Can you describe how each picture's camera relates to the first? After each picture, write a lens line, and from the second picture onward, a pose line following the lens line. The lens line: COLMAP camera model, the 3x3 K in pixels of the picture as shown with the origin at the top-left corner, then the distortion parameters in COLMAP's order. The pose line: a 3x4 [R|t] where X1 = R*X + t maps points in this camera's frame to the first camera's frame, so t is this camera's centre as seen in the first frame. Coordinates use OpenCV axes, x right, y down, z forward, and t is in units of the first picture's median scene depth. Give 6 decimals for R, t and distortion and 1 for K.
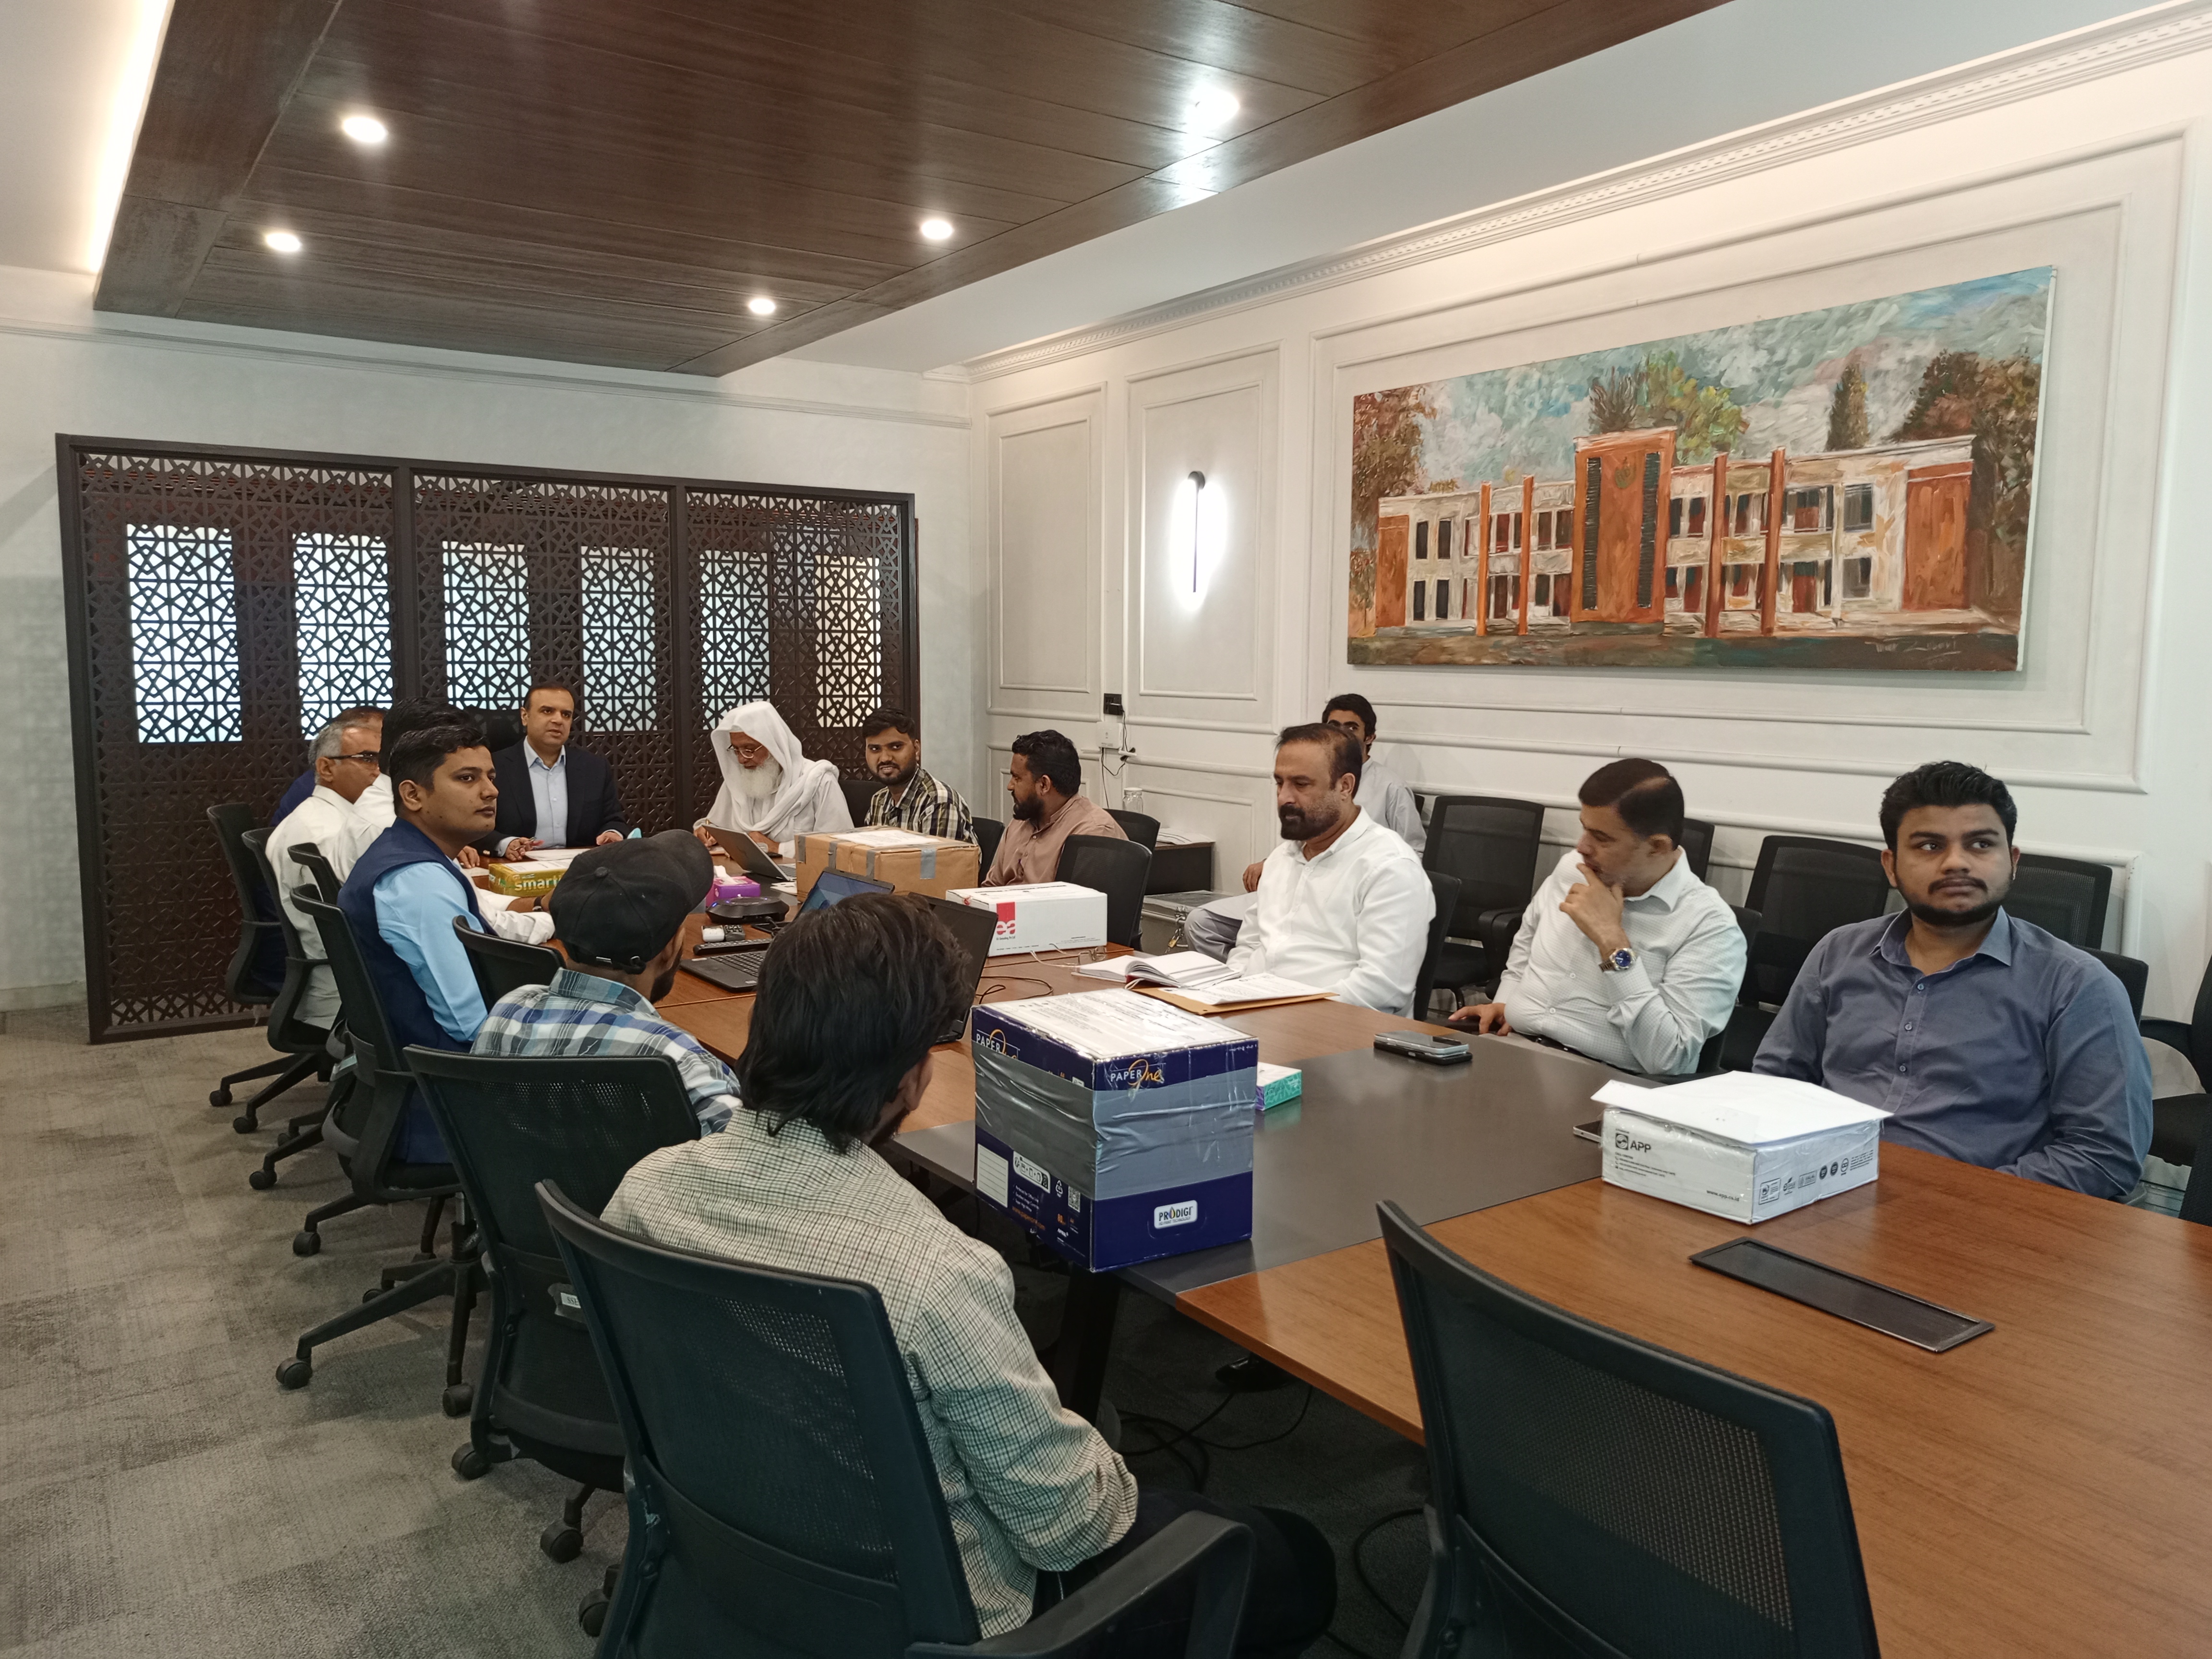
lens RADIAL K [[1609.3, 0, 1108.2], [0, 1609.3, 831.4], [0, 0, 1]] dist [0.008308, 0.002254]
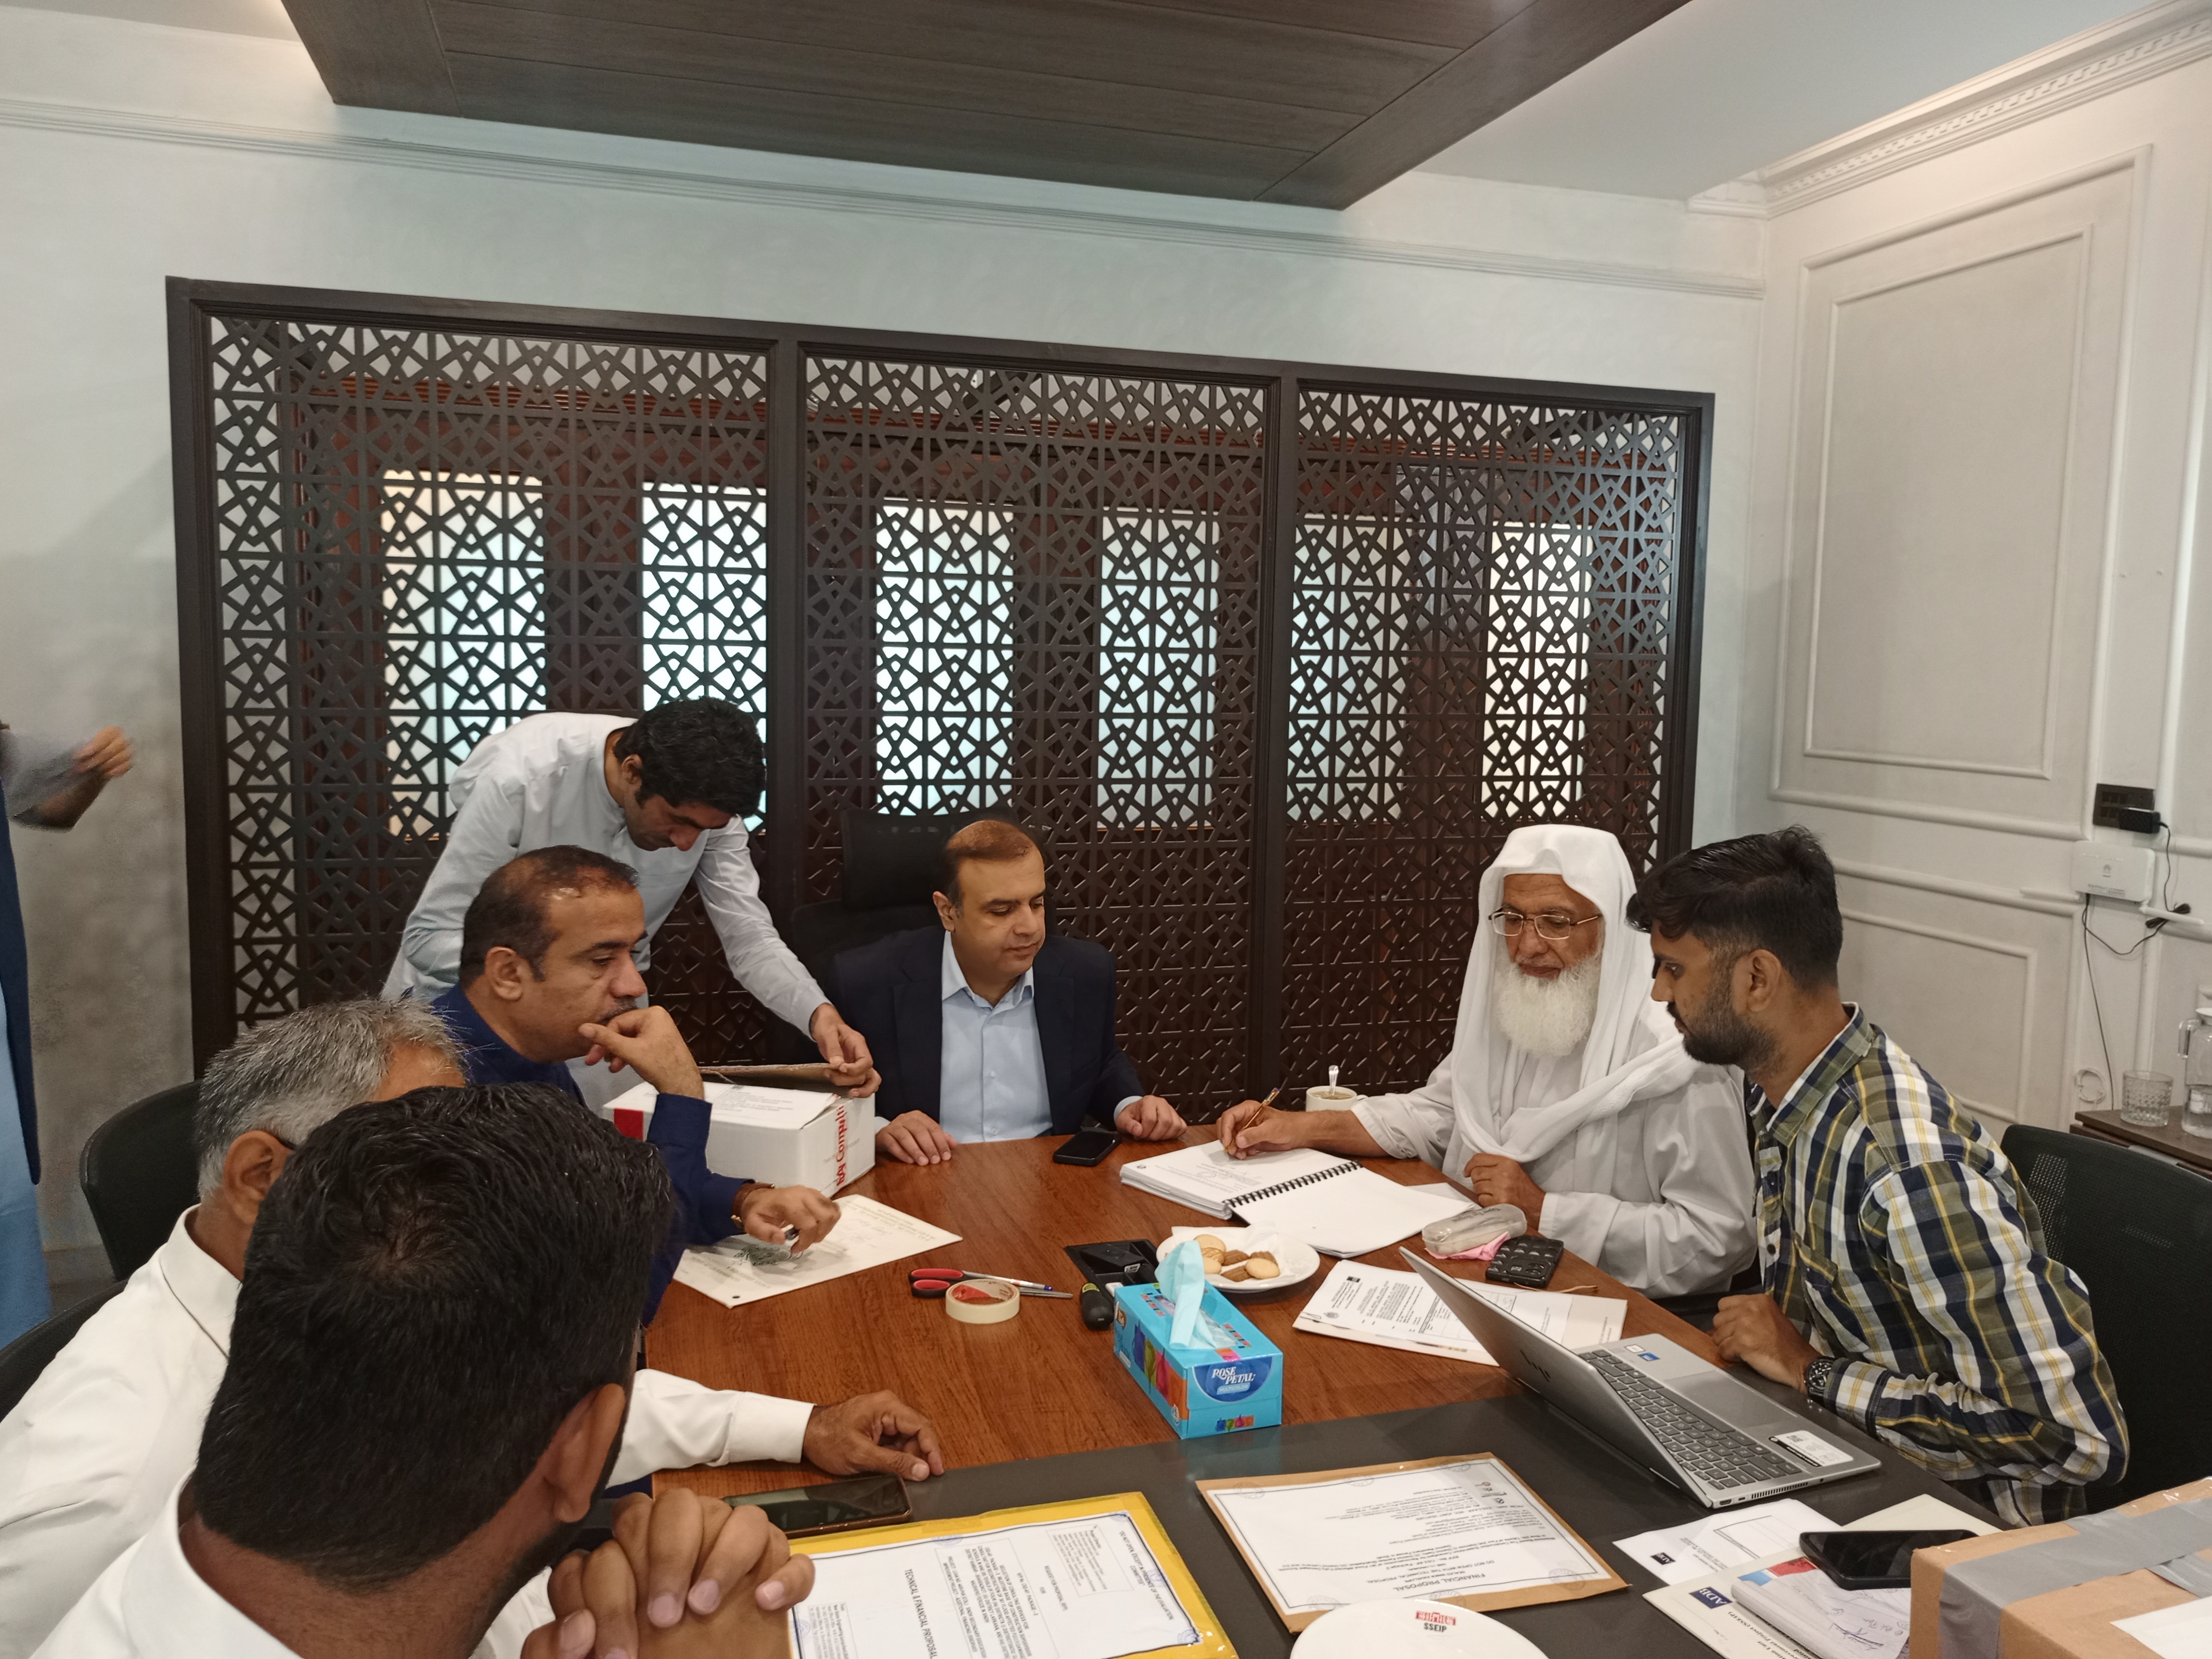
lens RADIAL K [[1609.3, 0, 1107.0], [0, 1609.3, 833.8], [0, 0, 1]] dist [0.008308, 0.002254]
pose [[0.952803, 0.041942, -0.300679, -0.200936], [-0.043083, 0.999067, 0.002838, -0.083115], [0.300518, 0.010250, 0.953721, 0.615411]]
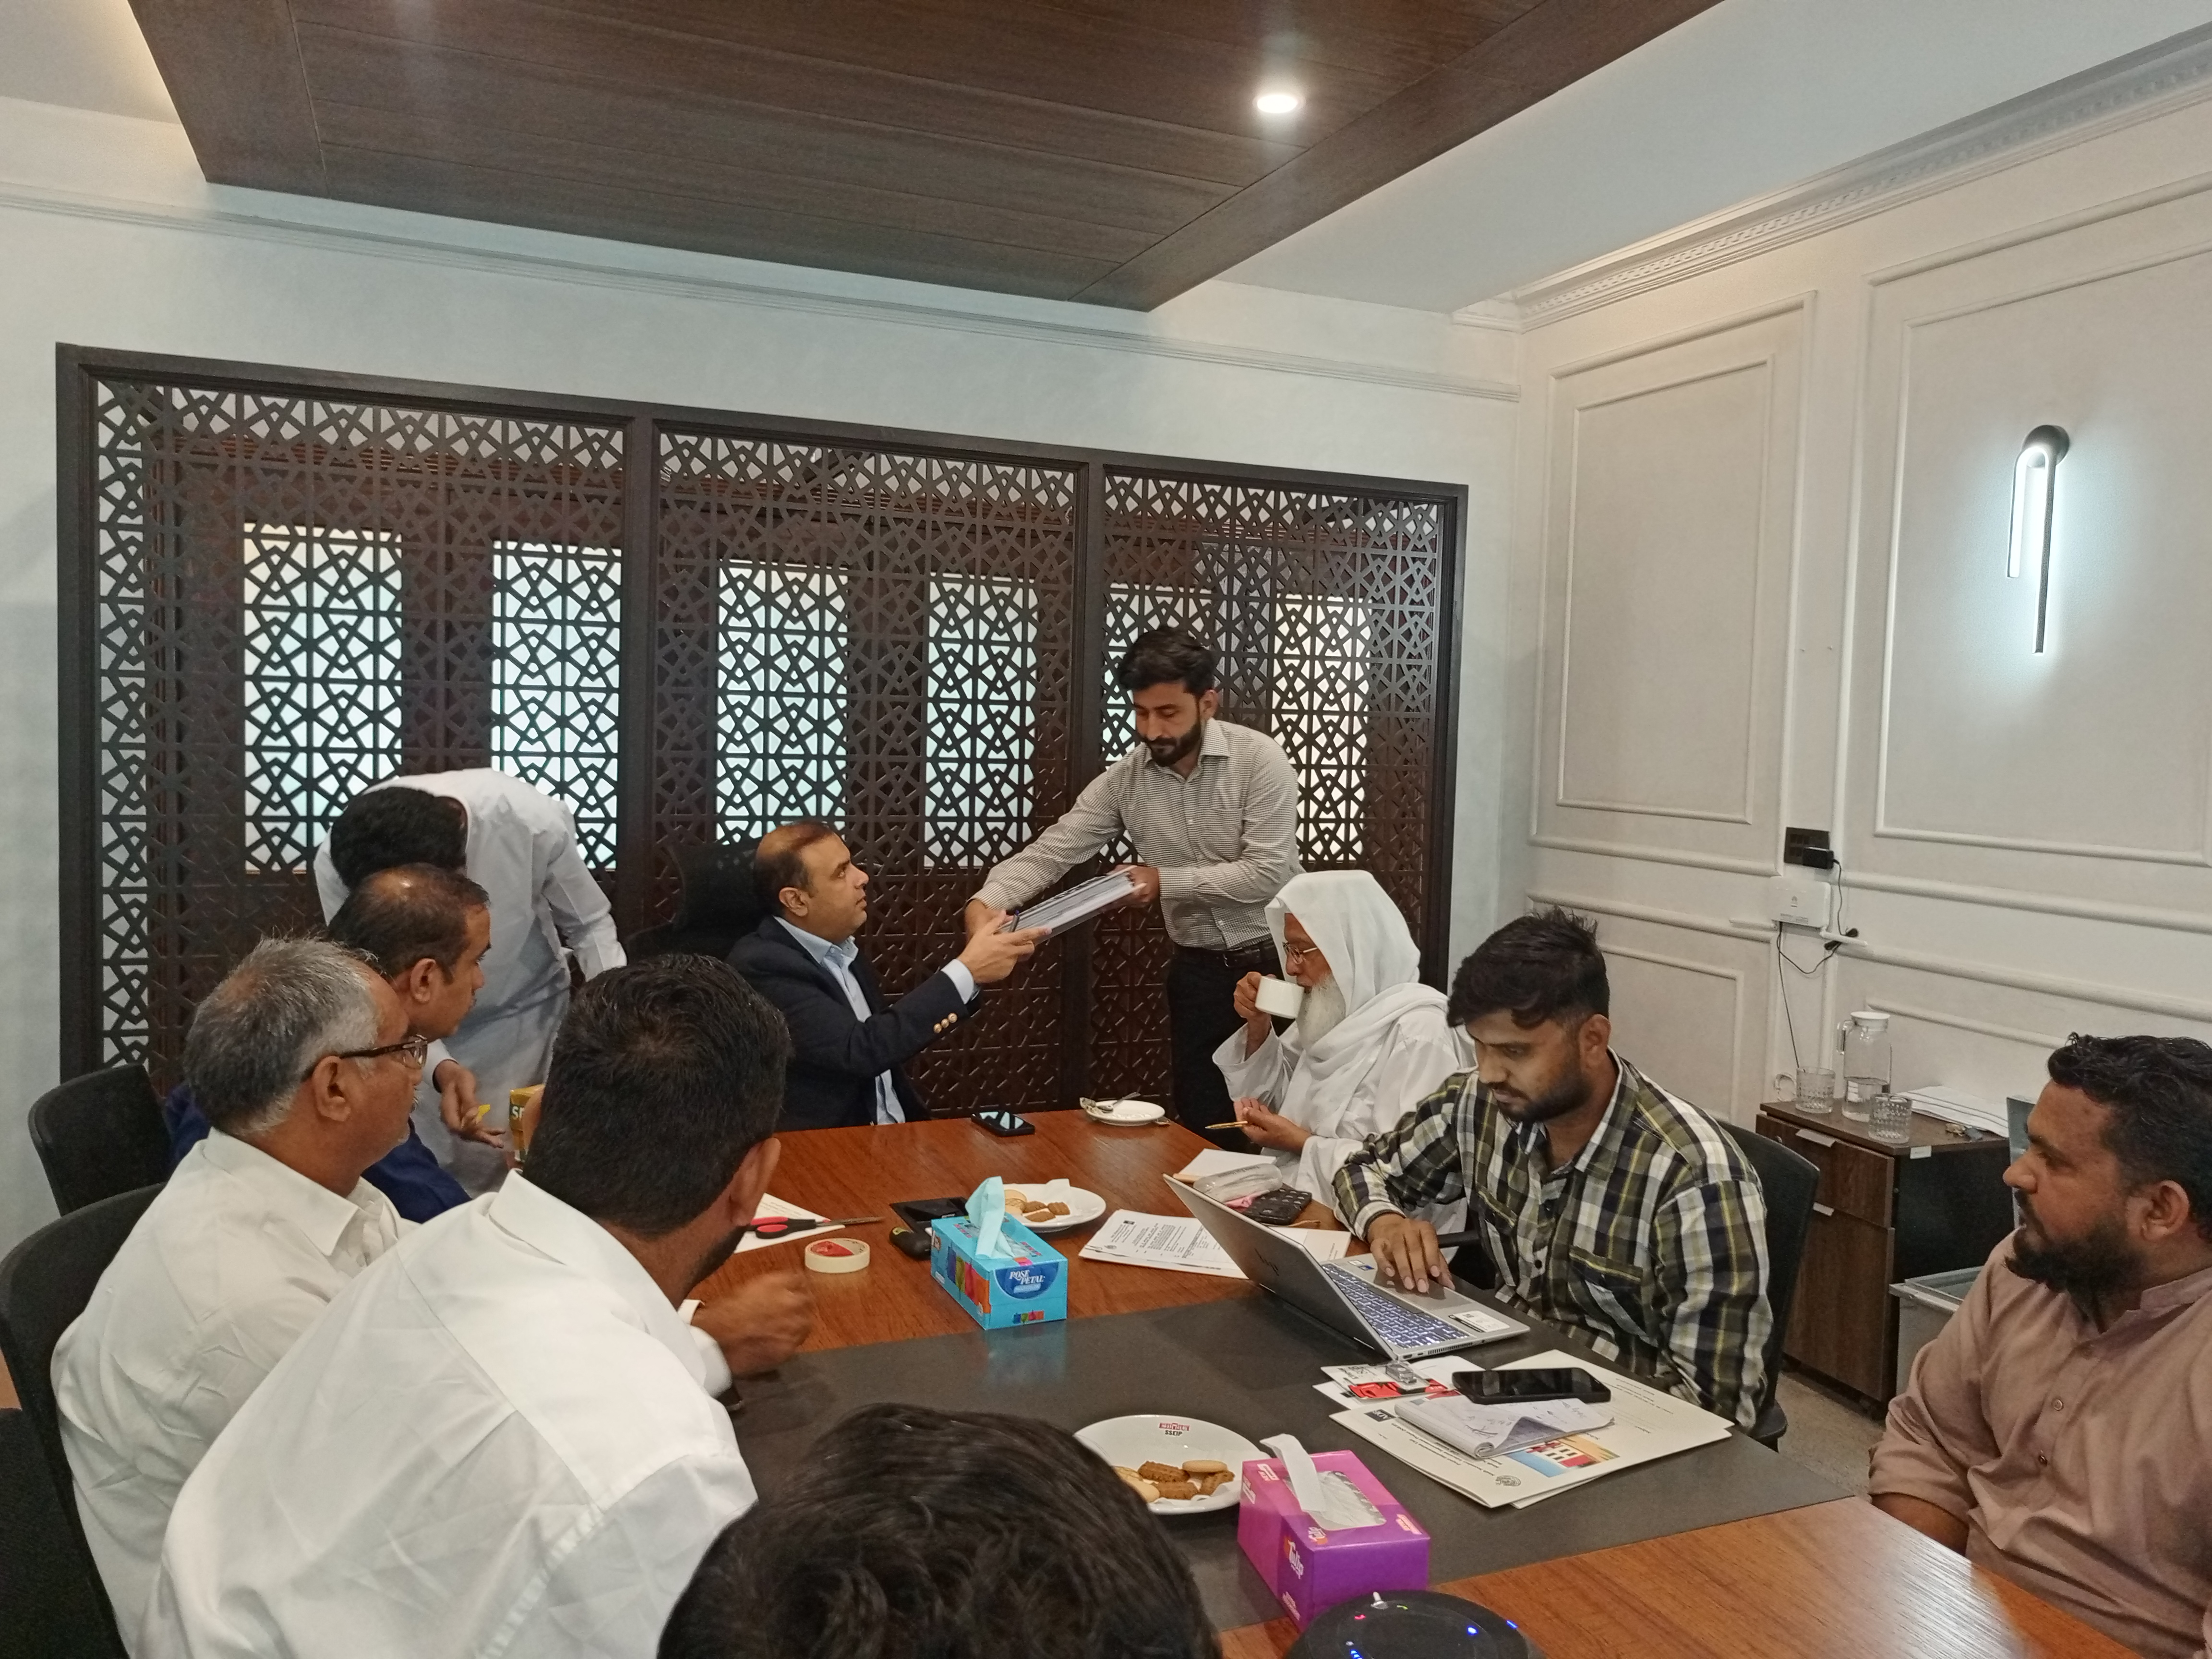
lens RADIAL K [[1609.3, 0, 1106.4], [0, 1609.3, 842.1], [0, 0, 1]] dist [0.008308, 0.002254]
pose [[0.978774, 0.035675, -0.201813, -0.175203], [-0.043806, 0.998392, -0.035970, -0.069626], [0.200205, 0.044048, 0.978763, 0.545726]]
